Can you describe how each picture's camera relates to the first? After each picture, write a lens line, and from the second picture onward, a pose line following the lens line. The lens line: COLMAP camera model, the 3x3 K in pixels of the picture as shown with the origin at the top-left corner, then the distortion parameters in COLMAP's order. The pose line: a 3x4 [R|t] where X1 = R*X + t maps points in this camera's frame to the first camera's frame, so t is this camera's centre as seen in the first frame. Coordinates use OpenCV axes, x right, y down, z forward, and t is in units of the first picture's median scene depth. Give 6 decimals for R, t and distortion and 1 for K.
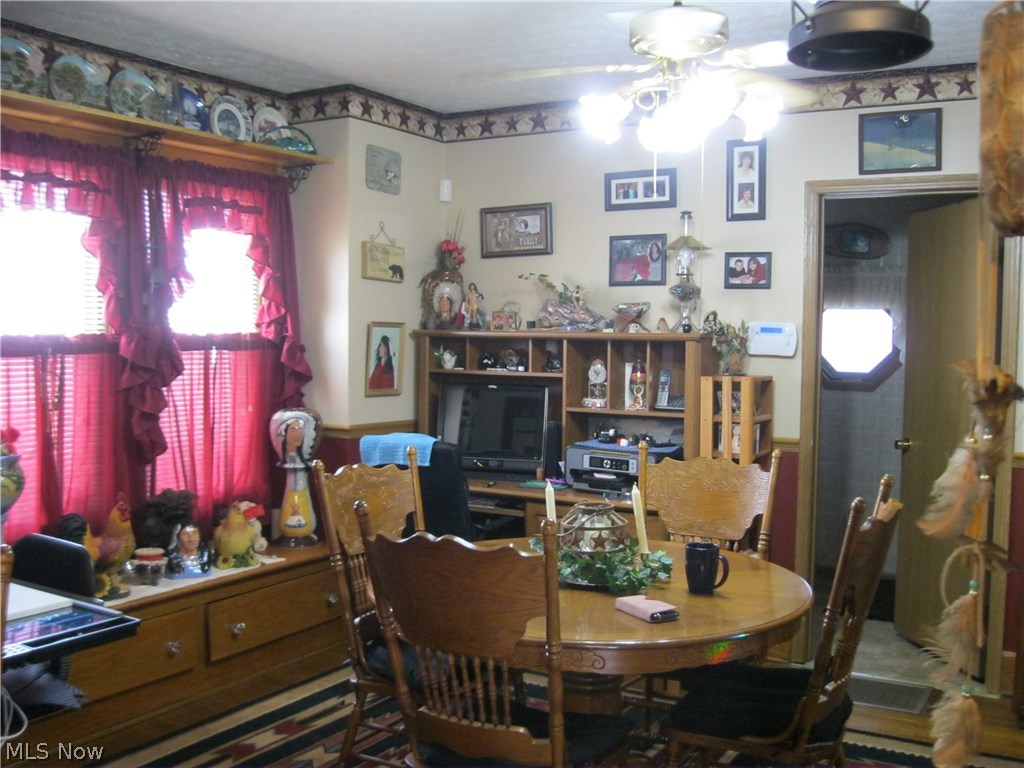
lens RADIAL K [[1060.2, 0, 509.5], [0, 1060.2, 379.4], [0, 0, 1]] dist [-0.083955, 0.000000]
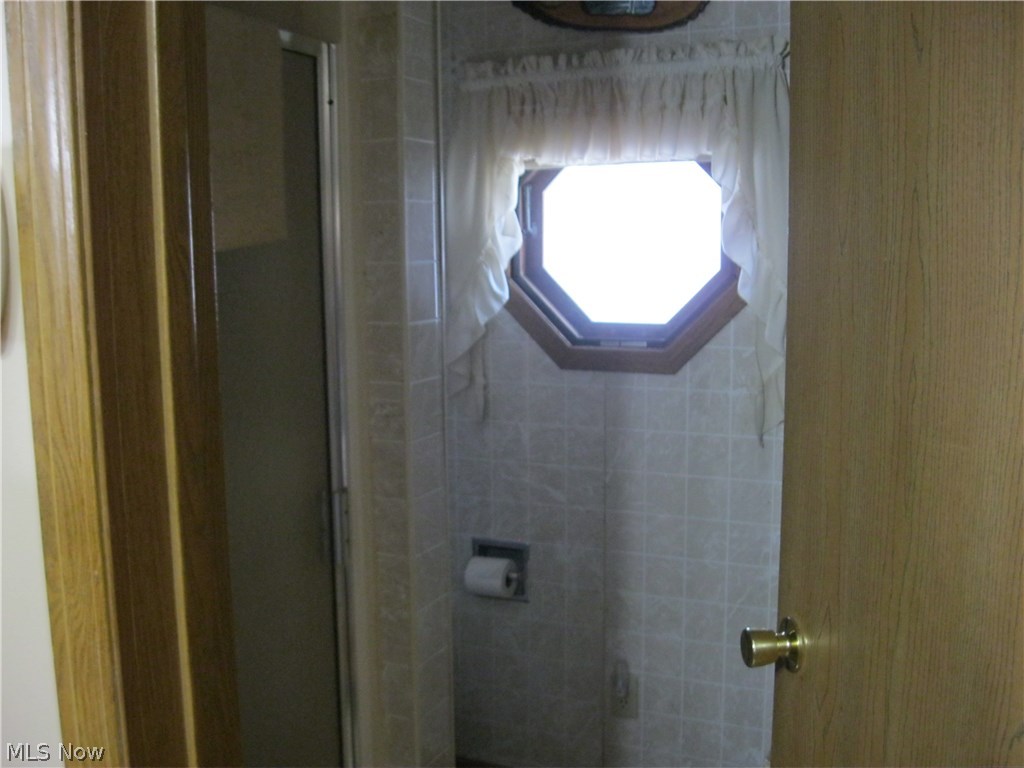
lens RADIAL K [[1060.2, 0, 514.1], [0, 1060.2, 385.2], [0, 0, 1]] dist [-0.083955, 0.000000]
pose [[0.987578, -0.039805, 0.152002, 0.205591], [0.033686, 0.998523, 0.042617, -0.002311], [-0.153474, -0.036967, 0.987461, 0.561685]]
